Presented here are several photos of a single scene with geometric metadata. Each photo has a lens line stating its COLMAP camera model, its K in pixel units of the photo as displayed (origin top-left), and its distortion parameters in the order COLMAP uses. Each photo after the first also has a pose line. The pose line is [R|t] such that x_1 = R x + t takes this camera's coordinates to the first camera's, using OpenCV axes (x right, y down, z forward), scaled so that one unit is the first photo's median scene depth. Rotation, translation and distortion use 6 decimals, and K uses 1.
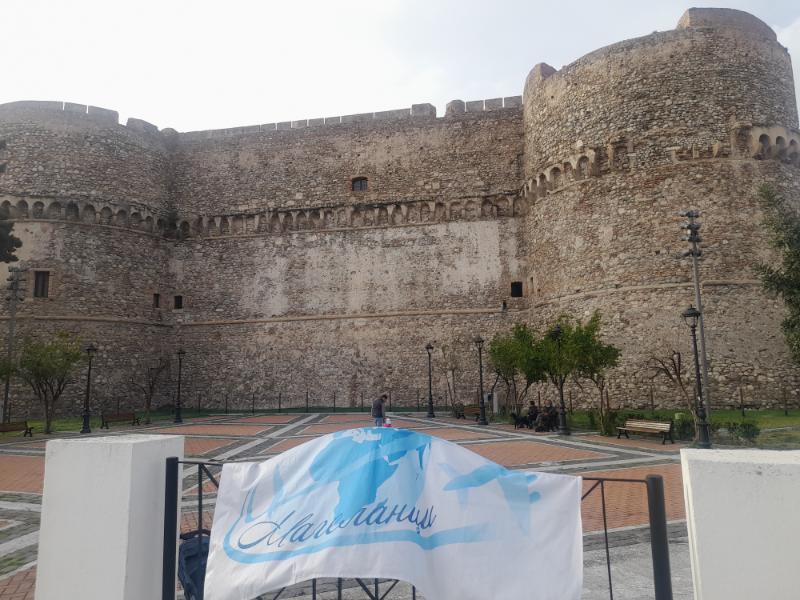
lens RADIAL K [[569.4, 0, 400.0], [0, 569.4, 300.0], [0, 0, 1]] dist [0.033684, -0.002359]
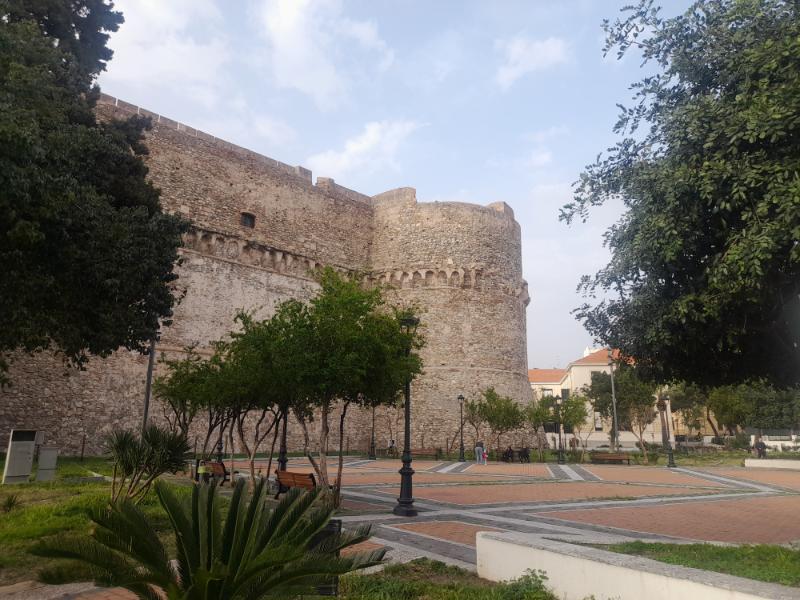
lens RADIAL K [[569.4, 0, 400.0], [0, 569.4, 300.0], [0, 0, 1]] dist [0.033684, -0.002359]
pose [[0.565814, 0.212166, 0.796769, -0.701402], [-0.135578, 0.977114, -0.163910, 0.057128], [-0.813310, -0.015282, 0.581630, 0.227198]]
